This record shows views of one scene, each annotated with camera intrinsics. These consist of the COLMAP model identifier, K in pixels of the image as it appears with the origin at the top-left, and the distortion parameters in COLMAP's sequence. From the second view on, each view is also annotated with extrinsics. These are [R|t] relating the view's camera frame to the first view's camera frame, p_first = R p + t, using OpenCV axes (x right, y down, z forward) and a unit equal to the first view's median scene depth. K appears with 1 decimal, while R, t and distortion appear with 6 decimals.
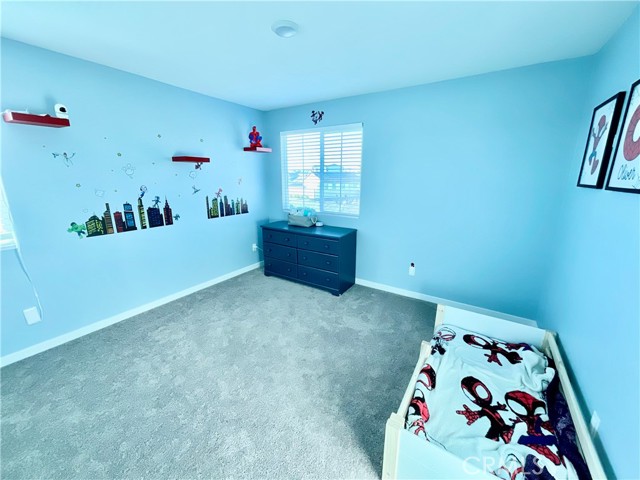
lens RADIAL K [[258.1, 0, 321.0], [0, 258.1, 239.3], [0, 0, 1]] dist [0.003584, -0.001254]
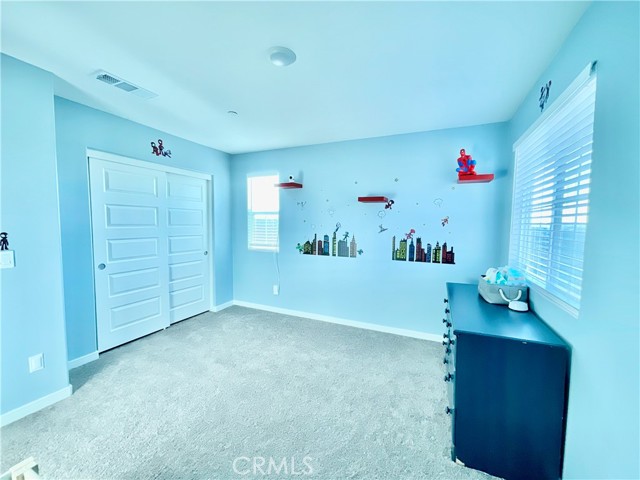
lens RADIAL K [[258.1, 0, 320.1], [0, 258.1, 239.7], [0, 0, 1]] dist [0.003584, -0.001254]
pose [[0.143789, 0.059027, -0.987846, 0.493434], [-0.251067, 0.967736, 0.021280, -0.115298], [0.957230, 0.244956, 0.153969, 0.649561]]
